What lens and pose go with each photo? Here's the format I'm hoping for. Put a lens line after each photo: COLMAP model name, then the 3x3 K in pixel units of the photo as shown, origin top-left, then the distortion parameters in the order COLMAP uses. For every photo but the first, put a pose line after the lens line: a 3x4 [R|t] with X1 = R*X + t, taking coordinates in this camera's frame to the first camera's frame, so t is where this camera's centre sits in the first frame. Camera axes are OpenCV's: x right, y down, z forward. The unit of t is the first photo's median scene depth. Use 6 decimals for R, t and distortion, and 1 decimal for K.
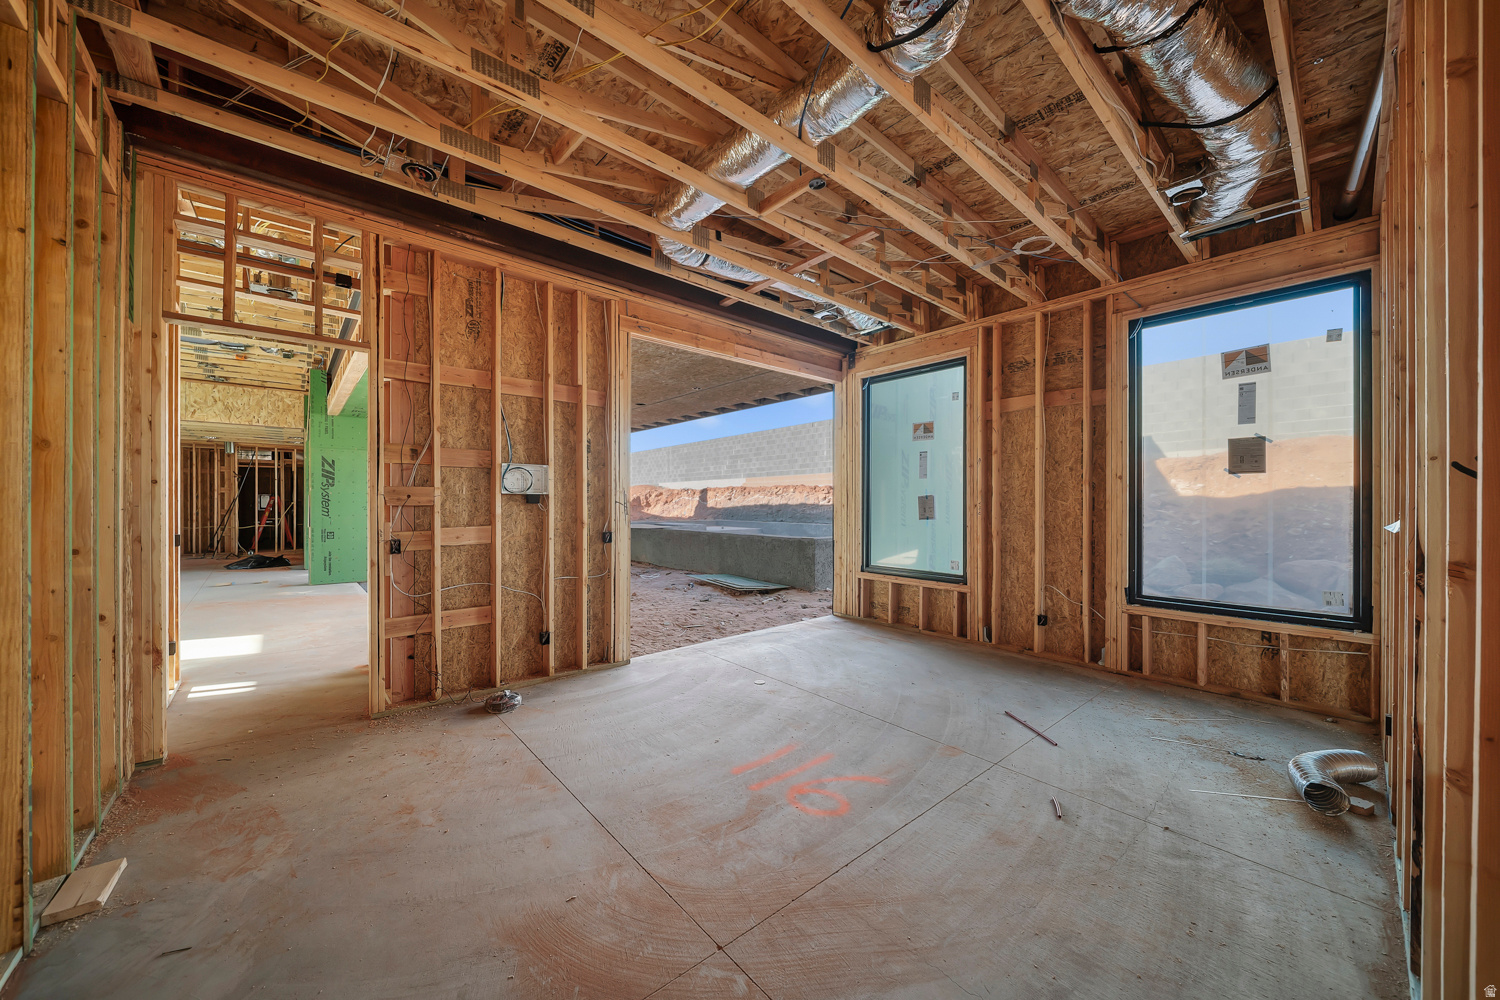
lens RADIAL K [[526.1, 0, 741.8], [0, 526.1, 496.3], [0, 0, 1]] dist [0.011249, -0.007933]
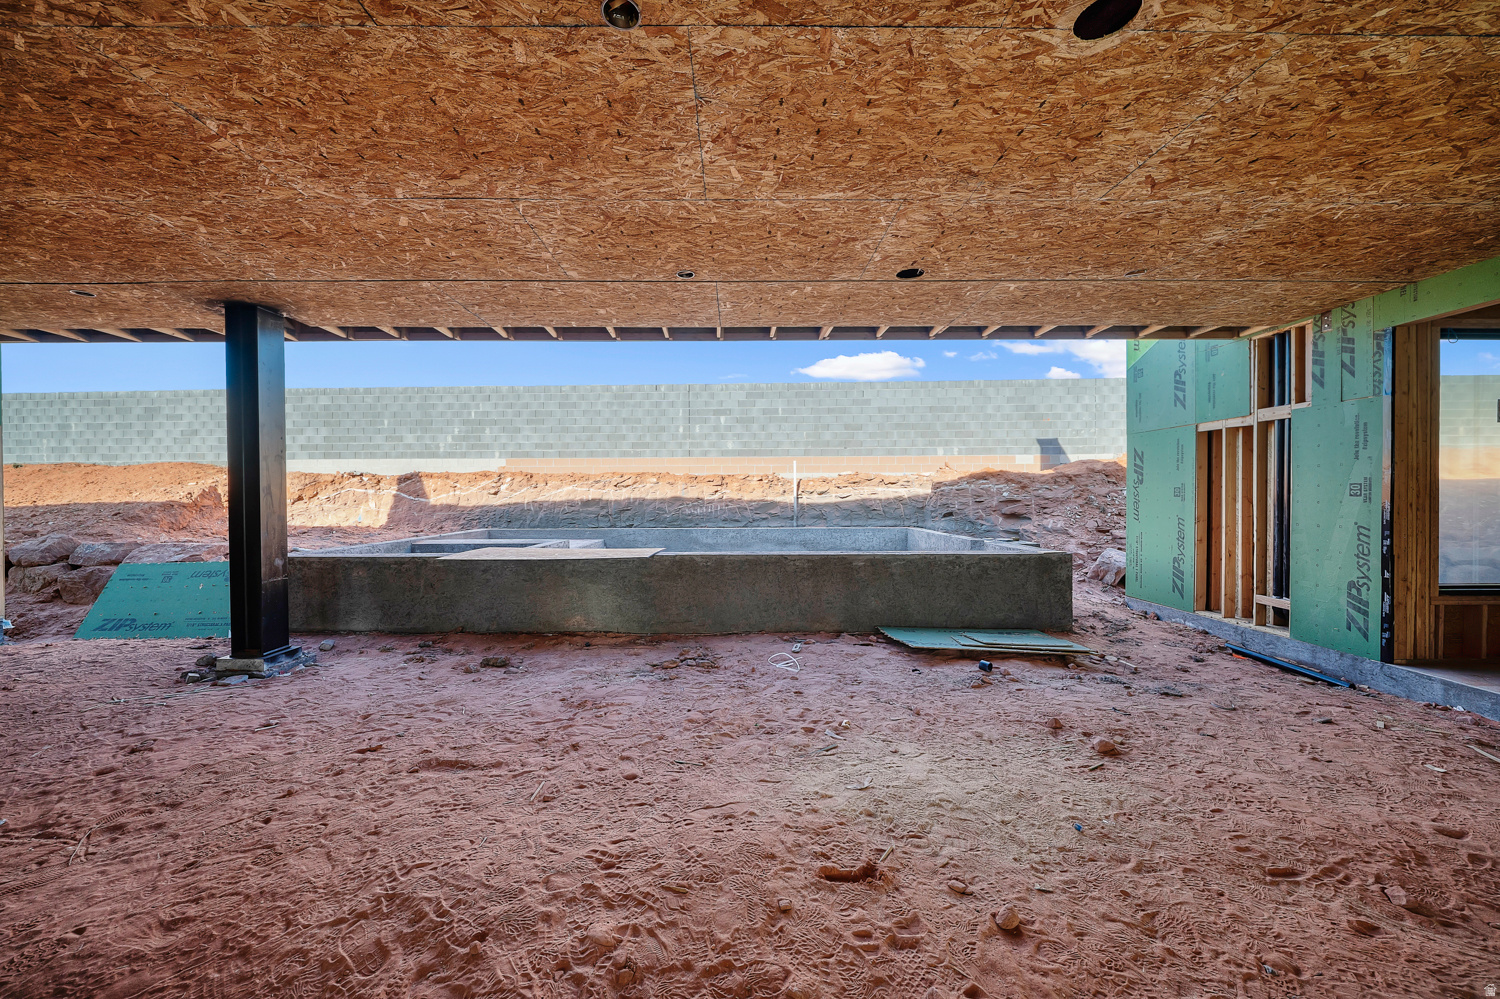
lens RADIAL K [[527.3, 0, 746.9], [0, 527.3, 503.5], [0, 0, 1]] dist [0.008965, -0.006986]
pose [[0.645590, -0.014622, 0.763545, -1.115519], [-0.006245, 0.999682, 0.024423, 0.005309], [-0.763659, -0.020536, 0.645293, 1.501108]]
